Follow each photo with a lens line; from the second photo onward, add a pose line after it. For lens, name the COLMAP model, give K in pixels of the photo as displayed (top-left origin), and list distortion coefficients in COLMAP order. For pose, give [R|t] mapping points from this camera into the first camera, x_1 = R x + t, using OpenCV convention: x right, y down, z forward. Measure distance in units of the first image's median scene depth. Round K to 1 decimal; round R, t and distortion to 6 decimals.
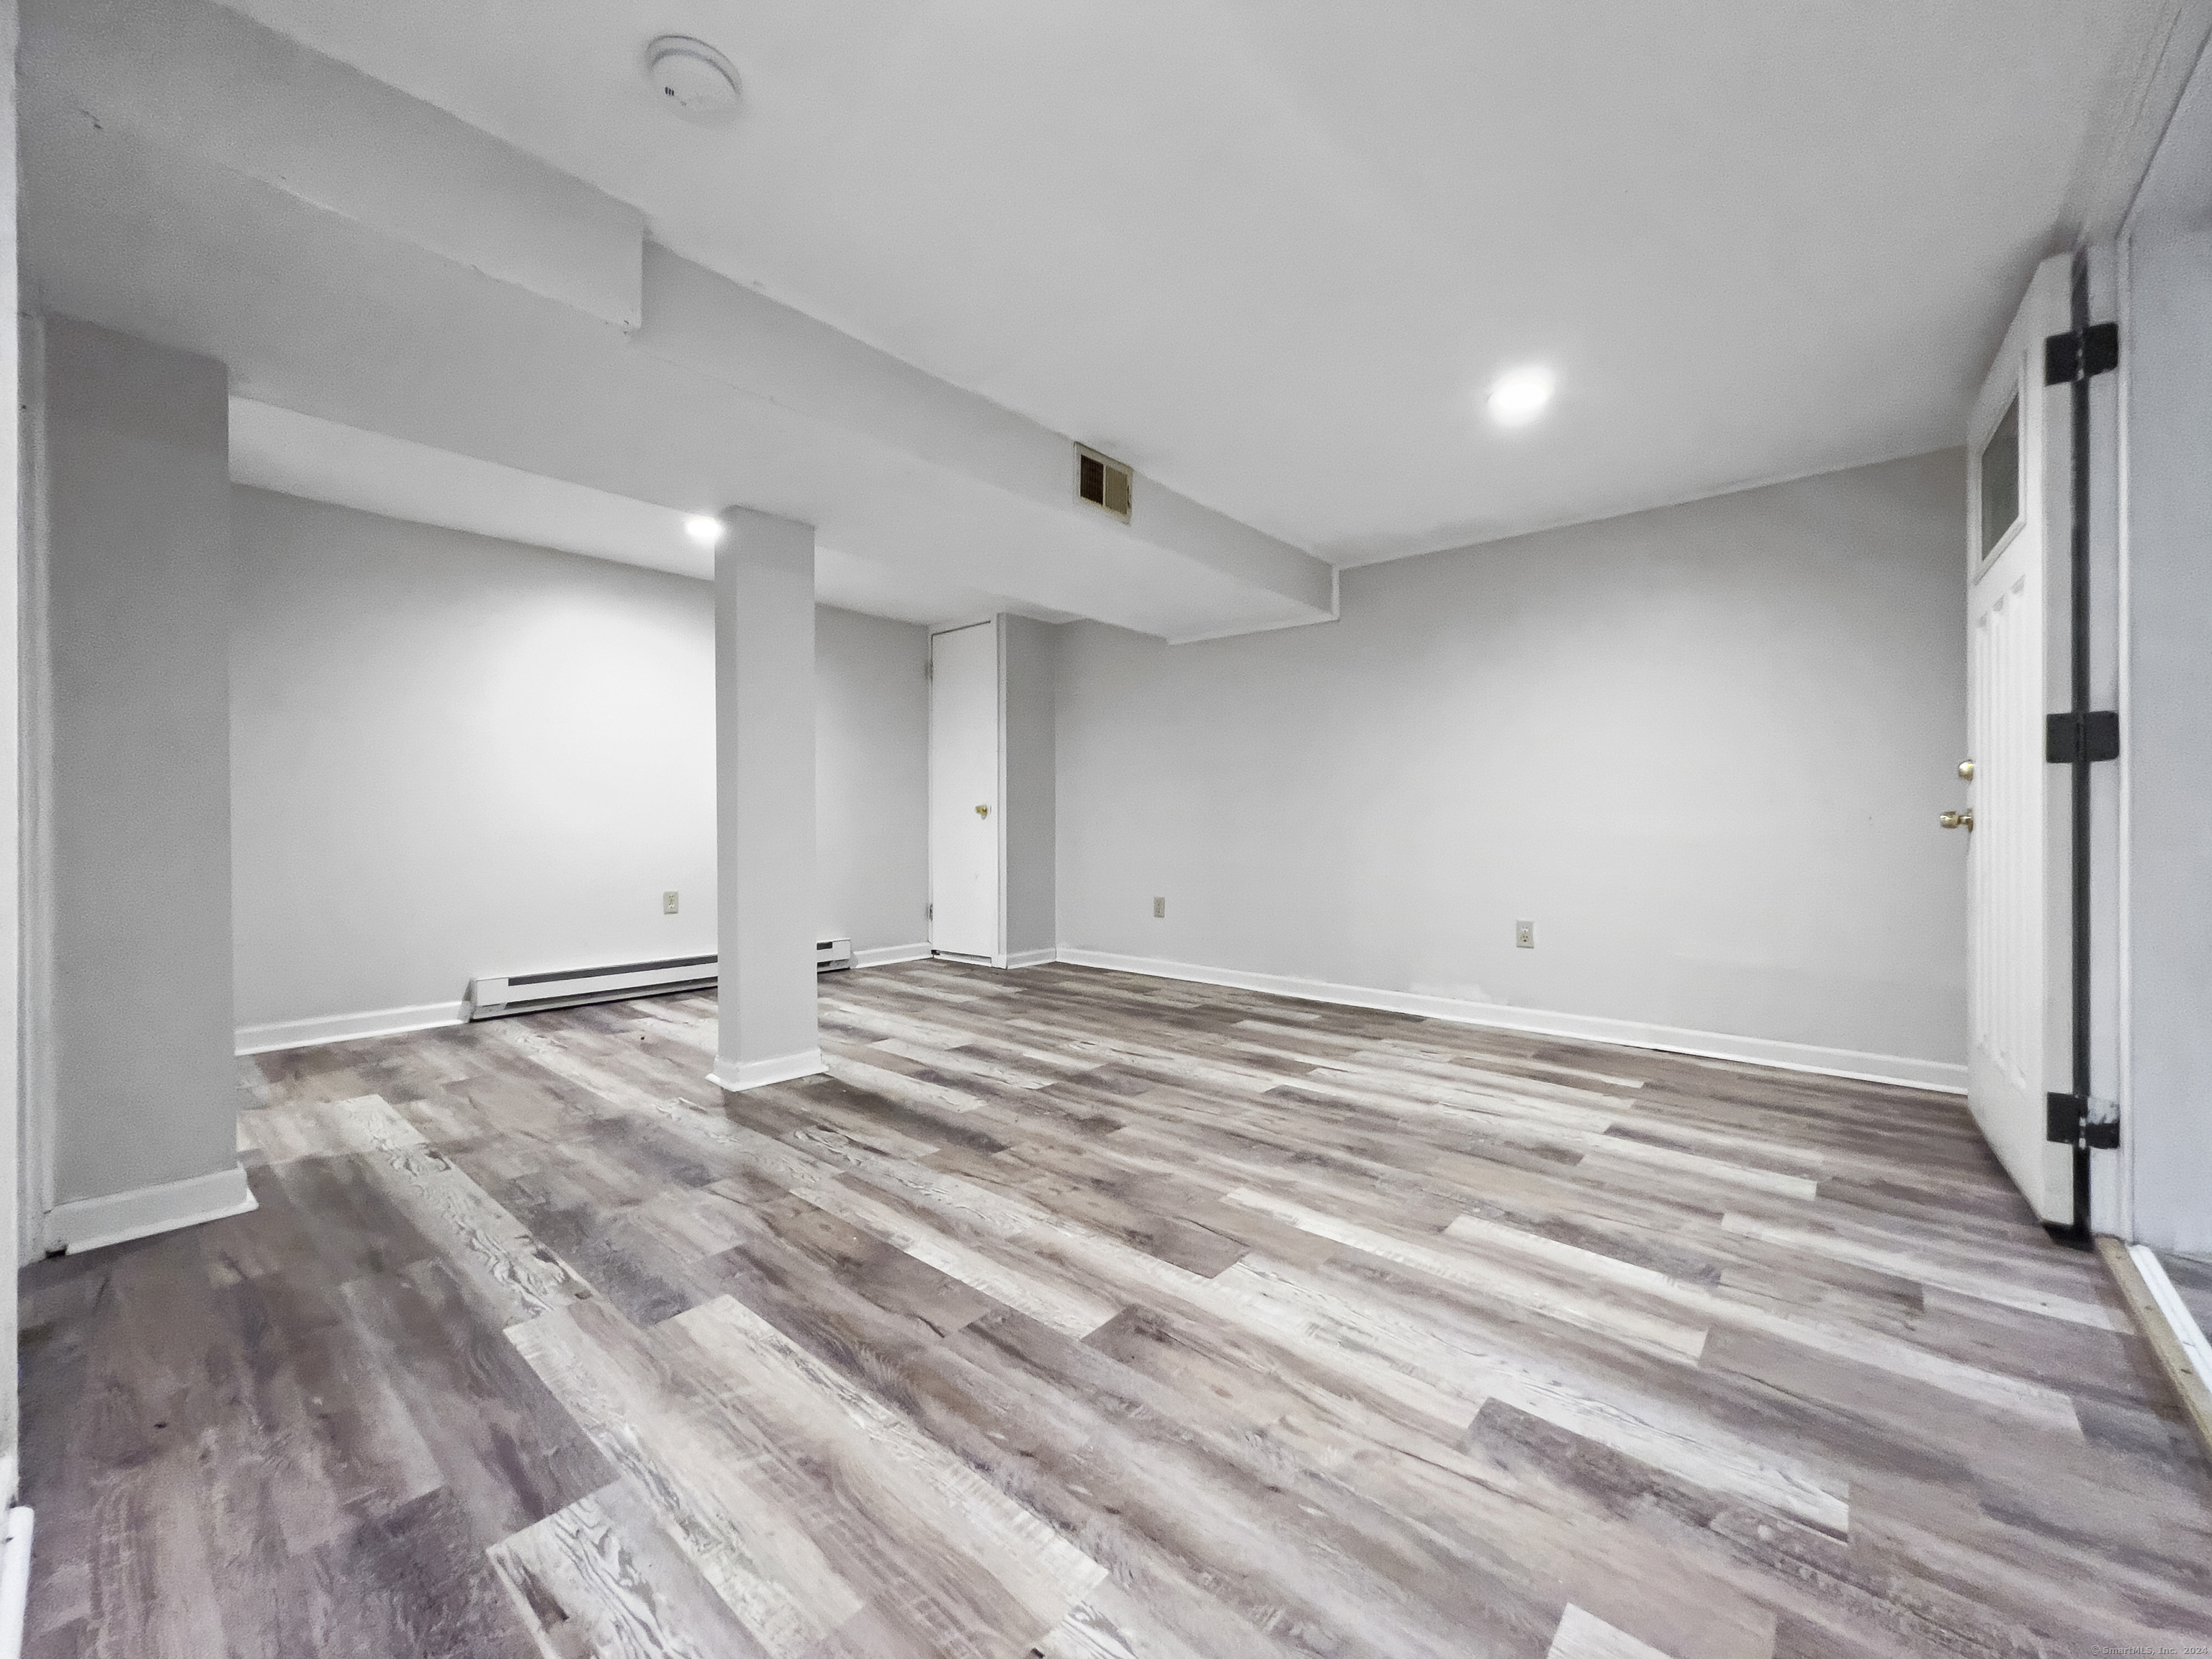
lens RADIAL K [[886.3, 0, 1102.0], [0, 886.3, 823.2], [0, 0, 1]] dist [-0.001695, 0.000696]
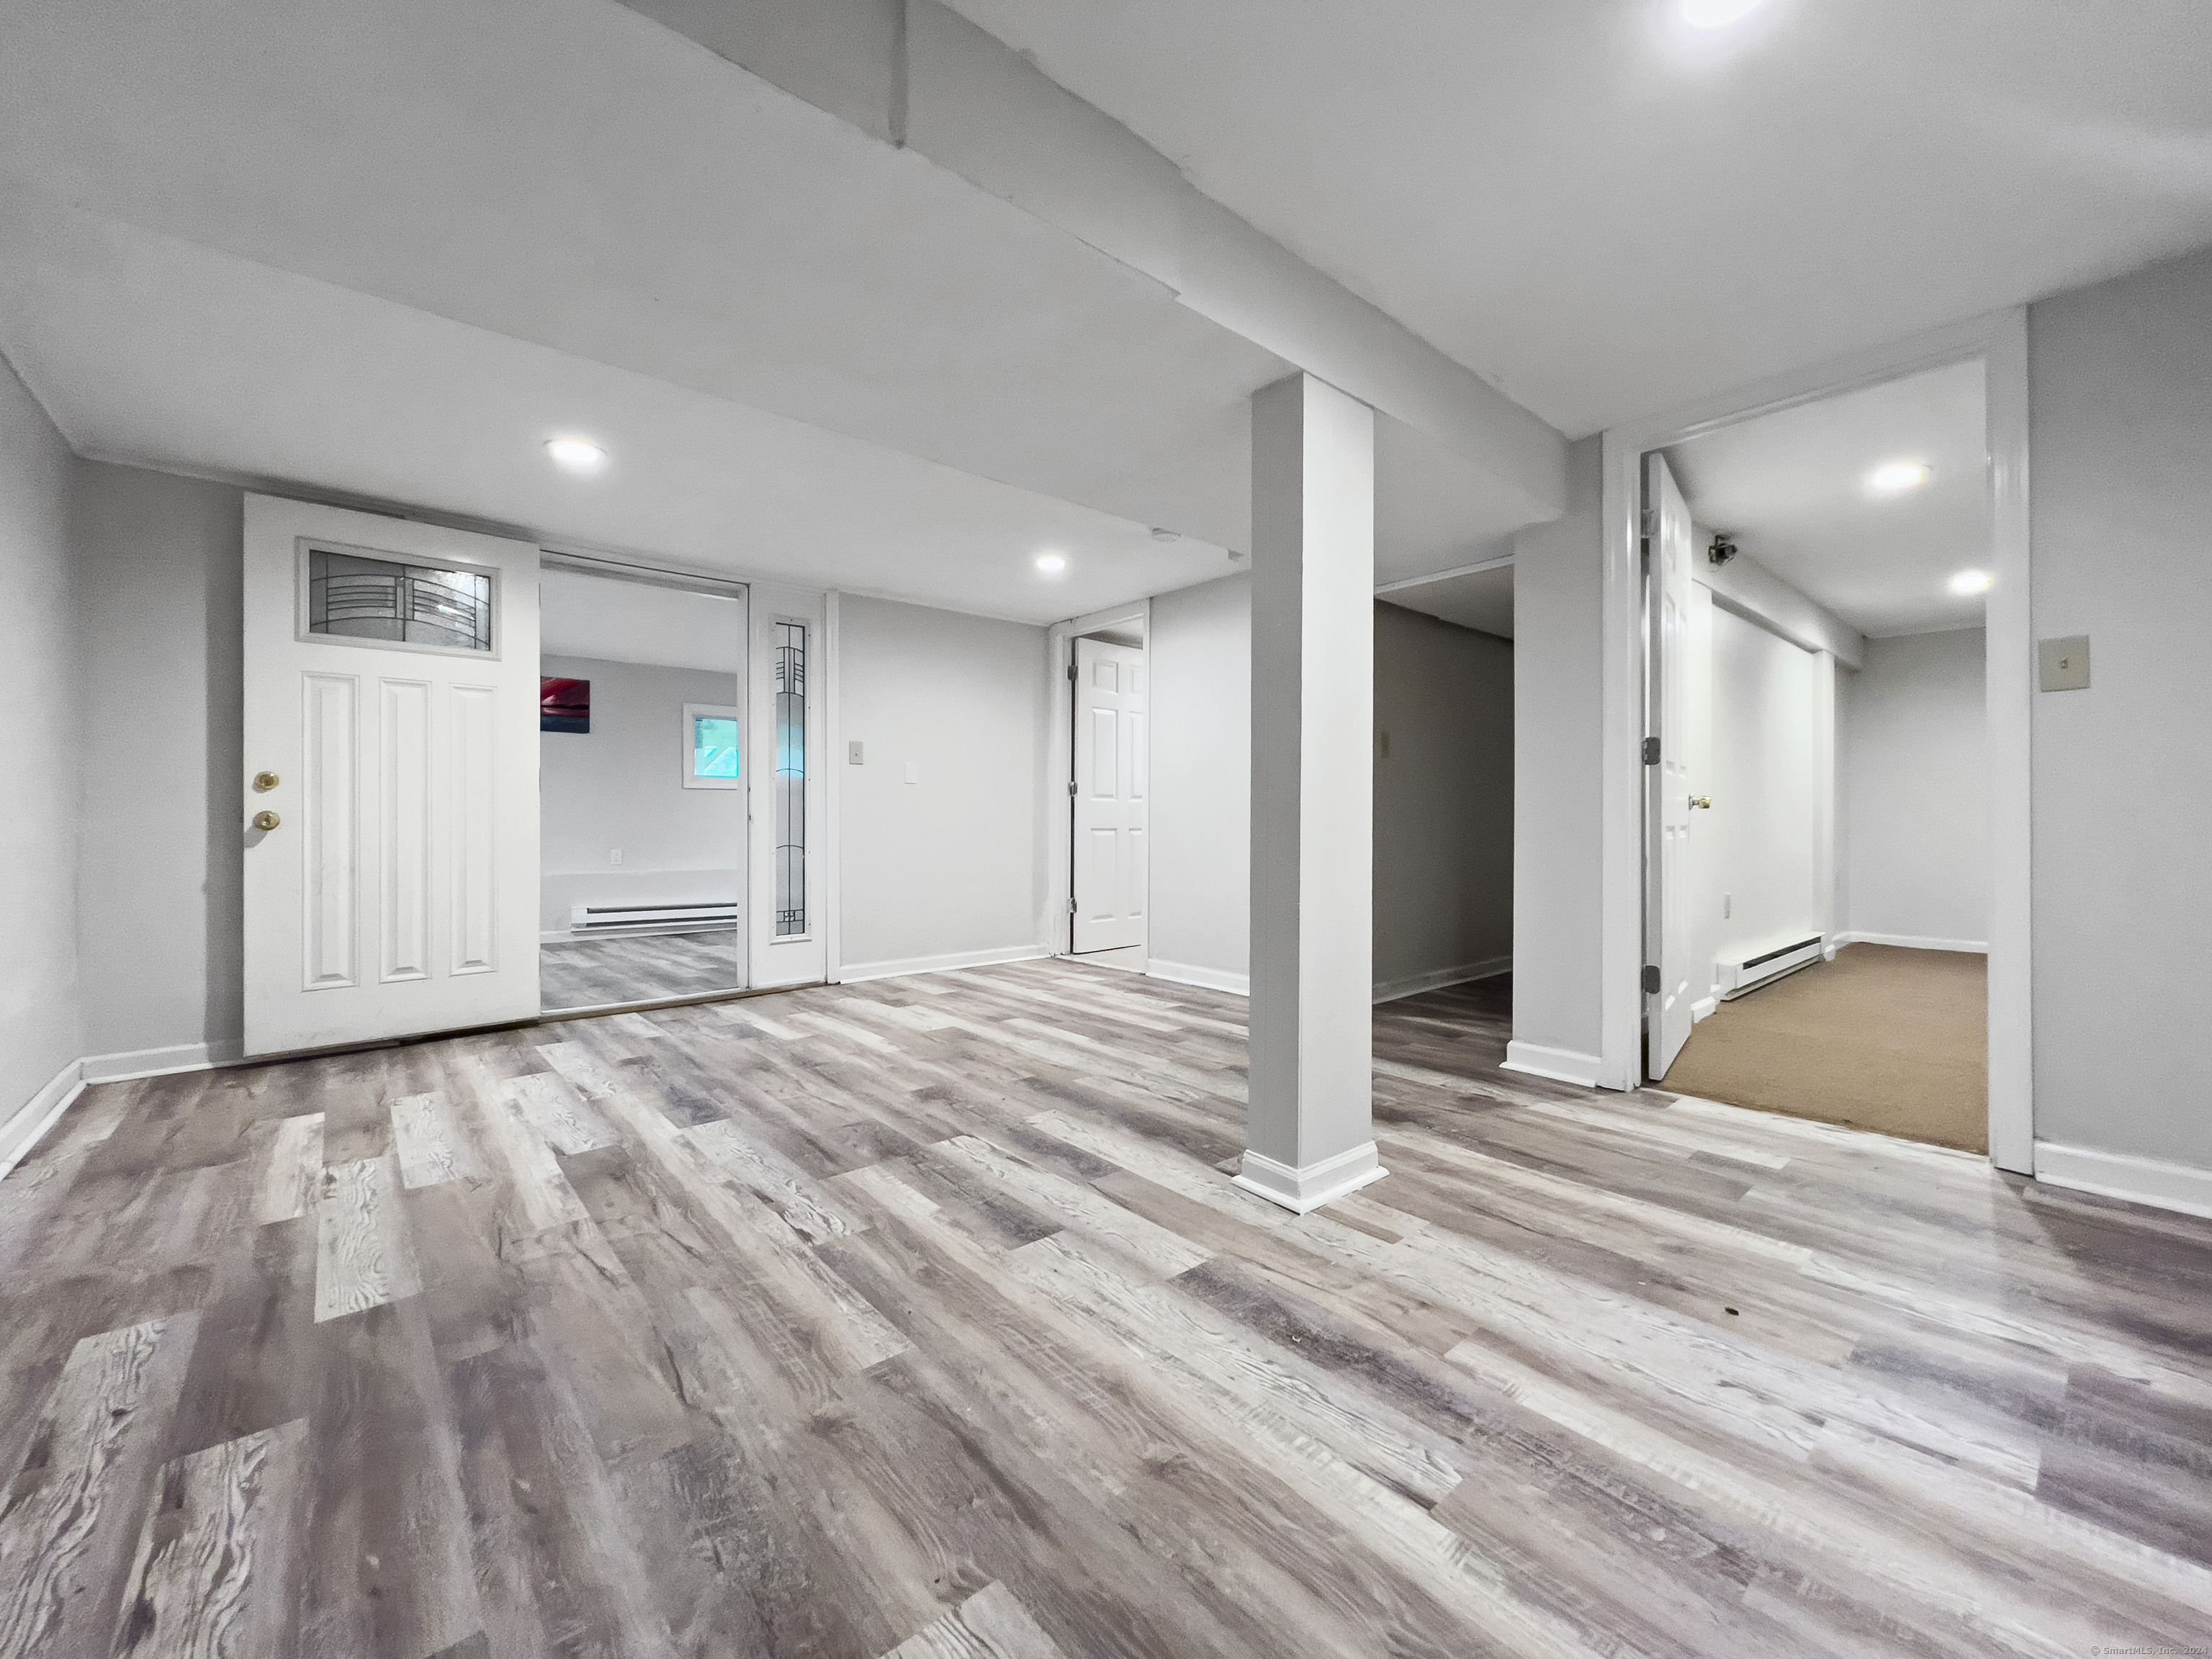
lens RADIAL K [[886.3, 0, 1109.8], [0, 886.3, 825.0], [0, 0, 1]] dist [-0.001695, 0.000696]
pose [[-0.990262, 0.000247, 0.139219, -0.360962], [0.001091, 0.999981, 0.005988, -0.004170], [-0.139215, 0.006081, -0.990243, 1.972766]]
